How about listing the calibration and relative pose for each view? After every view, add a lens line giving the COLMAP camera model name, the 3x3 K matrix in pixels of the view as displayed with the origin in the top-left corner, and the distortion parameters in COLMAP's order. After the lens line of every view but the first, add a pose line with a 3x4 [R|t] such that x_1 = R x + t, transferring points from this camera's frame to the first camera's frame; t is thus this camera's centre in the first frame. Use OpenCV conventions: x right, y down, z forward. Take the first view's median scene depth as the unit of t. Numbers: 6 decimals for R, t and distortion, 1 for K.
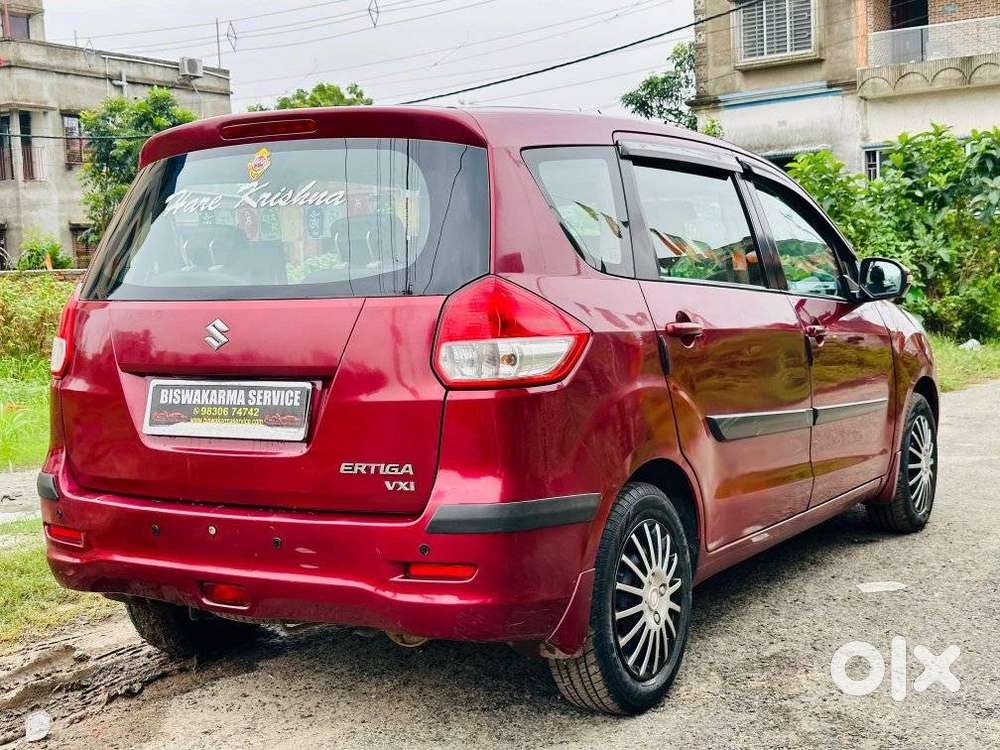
lens RADIAL K [[1415.6, 0, 500.0], [0, 1415.6, 375.0], [0, 0, 1]] dist [0.167698, -0.135129]
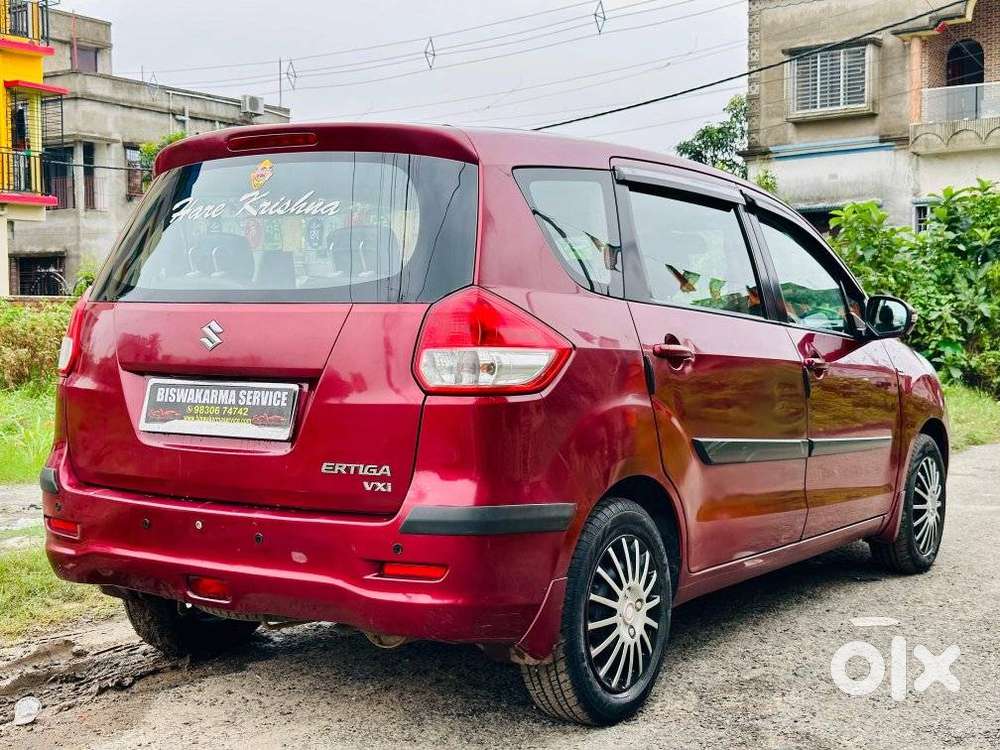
lens RADIAL K [[1421.3, 0, 500.0], [0, 1421.3, 375.0], [0, 0, 1]] dist [0.149693, -0.075316]
pose [[0.998561, 0.037924, -0.037904, 0.046163], [-0.039149, 0.998717, -0.032117, 0.022905], [0.036638, 0.033555, 0.998765, -0.027621]]
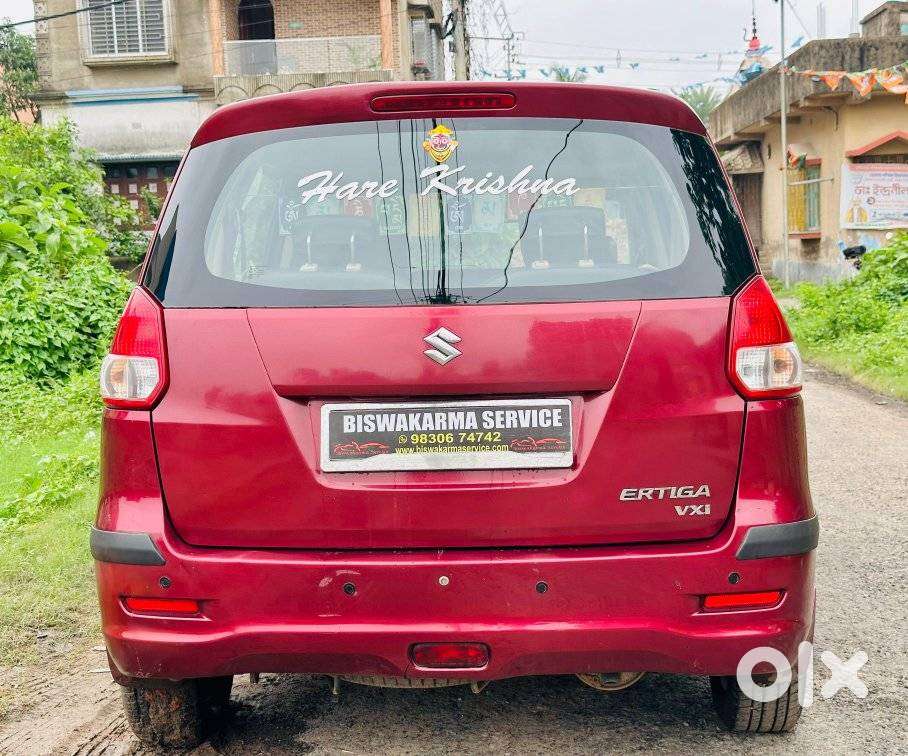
lens RADIAL K [[1439.9, 0, 454.2], [0, 1439.9, 391.9], [0, 0, 1]] dist [0.122524, -0.133426]
pose [[0.873496, -0.036302, 0.485476, -0.544823], [0.034283, 0.999327, 0.013042, -0.011373], [-0.485622, 0.005252, 0.874153, 0.233401]]
